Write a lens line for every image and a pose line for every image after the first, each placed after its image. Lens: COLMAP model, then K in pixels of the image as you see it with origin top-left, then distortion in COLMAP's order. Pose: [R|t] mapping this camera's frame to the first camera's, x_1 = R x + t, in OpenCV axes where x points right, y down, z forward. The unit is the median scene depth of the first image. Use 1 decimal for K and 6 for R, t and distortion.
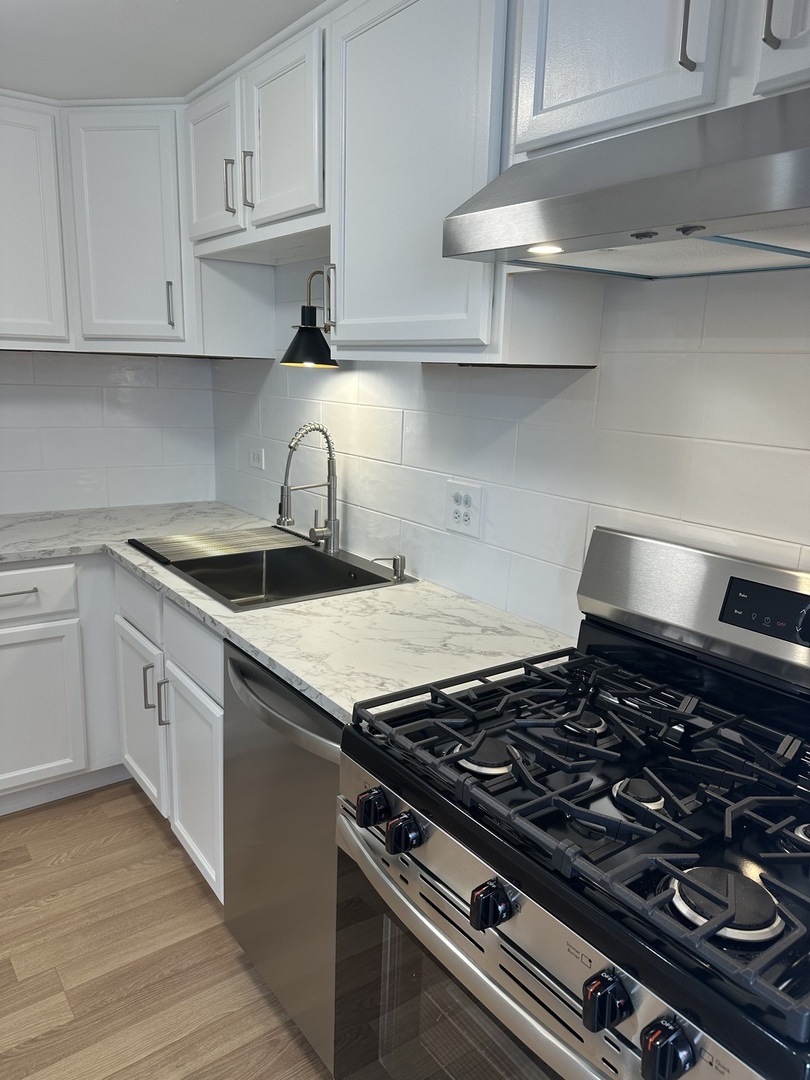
lens RADIAL K [[761.3, 0, 407.8], [0, 761.3, 549.5], [0, 0, 1]] dist [0.091729, -0.152953]
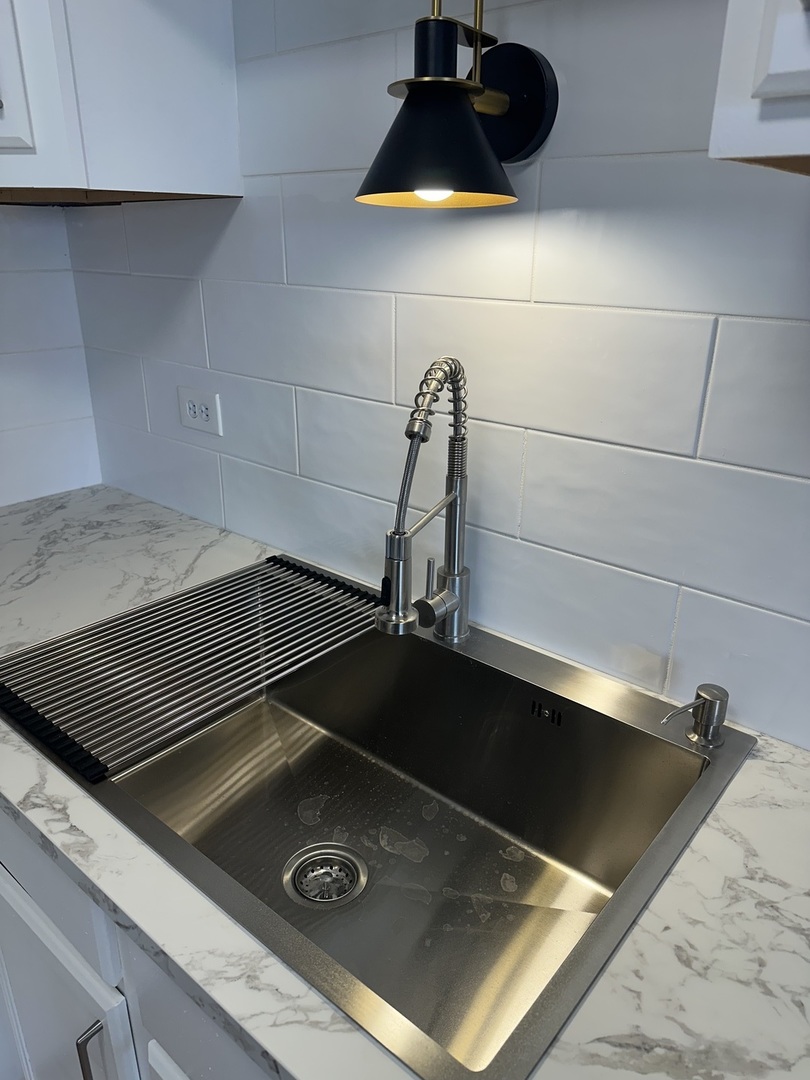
lens RADIAL K [[761.3, 0, 407.8], [0, 761.3, 549.5], [0, 0, 1]] dist [0.091729, -0.152953]
pose [[0.973087, -0.106956, 0.204114, -0.233833], [0.072515, 0.982888, 0.169330, -0.140103], [-0.218732, -0.149972, 0.964191, 0.626022]]
